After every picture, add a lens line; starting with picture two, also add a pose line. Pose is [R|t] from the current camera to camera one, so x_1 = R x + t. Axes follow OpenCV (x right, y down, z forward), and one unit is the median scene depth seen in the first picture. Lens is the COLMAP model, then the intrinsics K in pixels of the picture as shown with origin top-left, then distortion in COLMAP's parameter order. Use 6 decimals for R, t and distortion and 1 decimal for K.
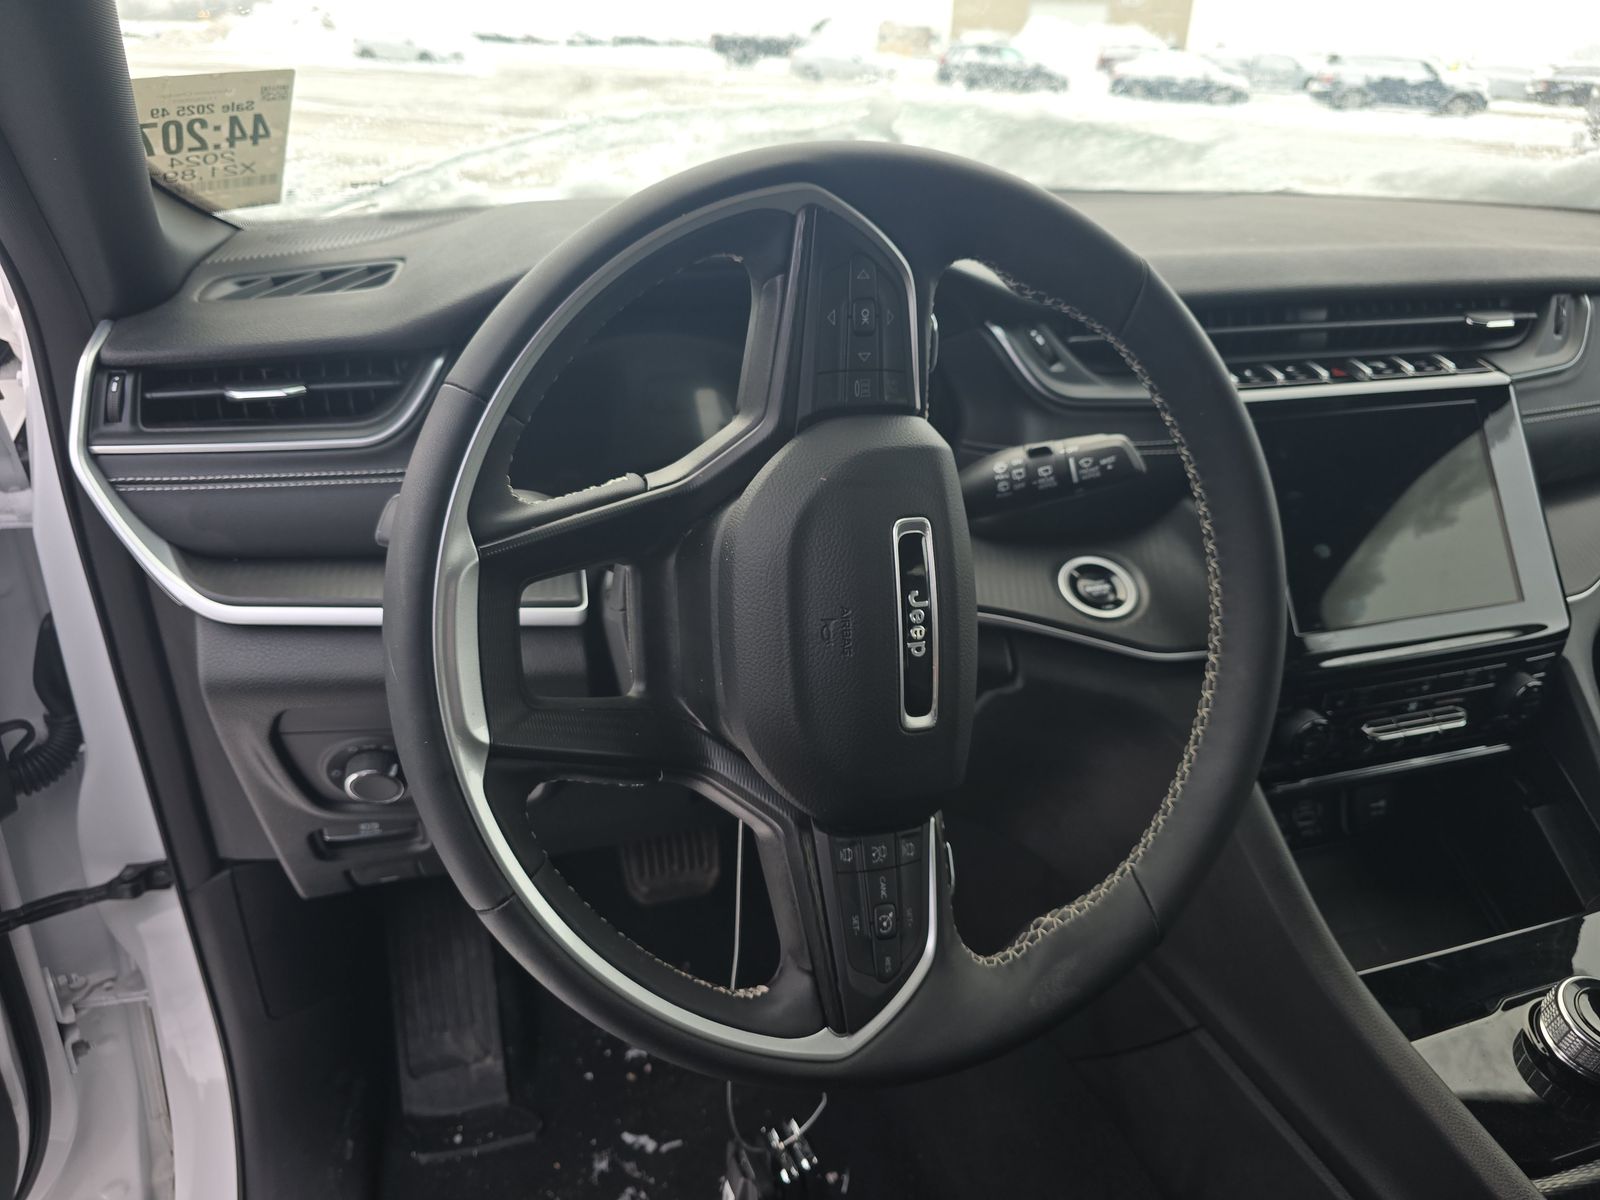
lens RADIAL K [[1105.8, 0, 800.0], [0, 1105.8, 600.0], [0, 0, 1]] dist [0.001105, -0.002144]
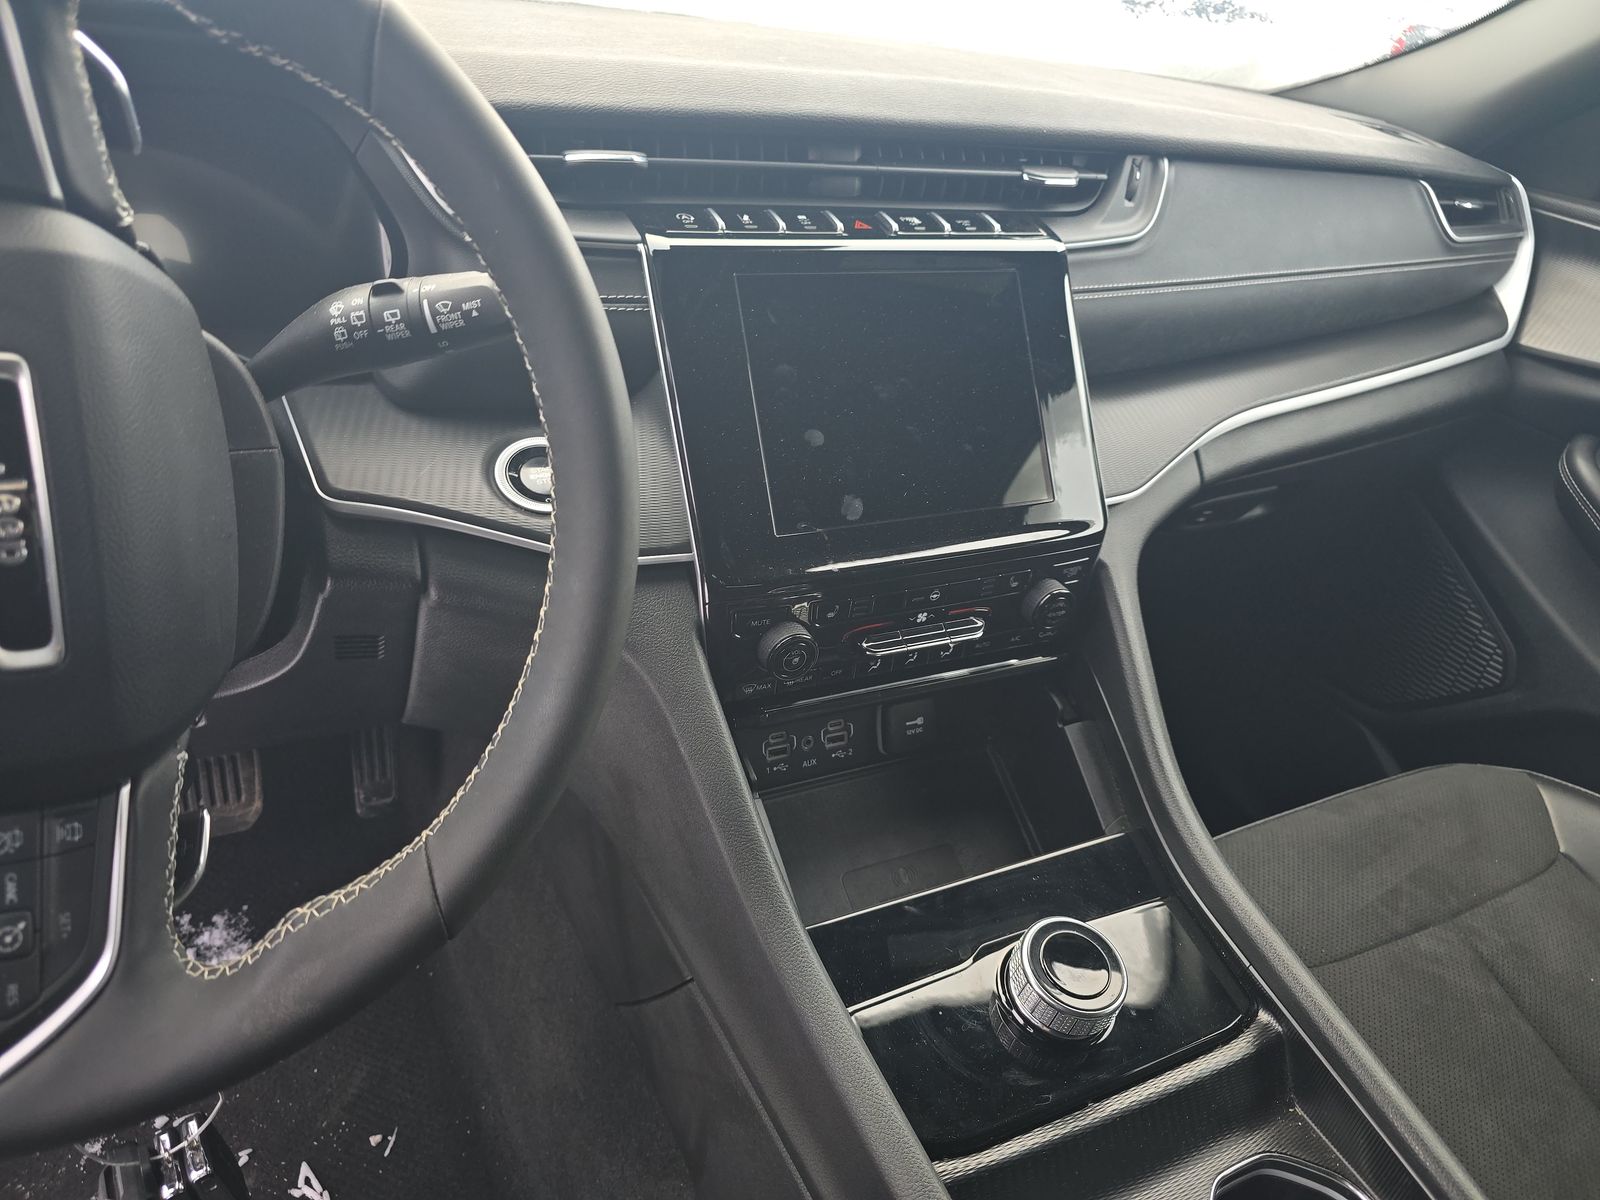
lens RADIAL K [[1074.8, 0, 800.0], [0, 1074.8, 600.0], [0, 0, 1]] dist [0.088616, -0.105868]
pose [[0.985556, -0.001449, 0.169346, 0.307451], [-0.014592, 0.995518, 0.093442, 0.002915], [-0.168722, -0.094564, 0.981117, 0.168349]]
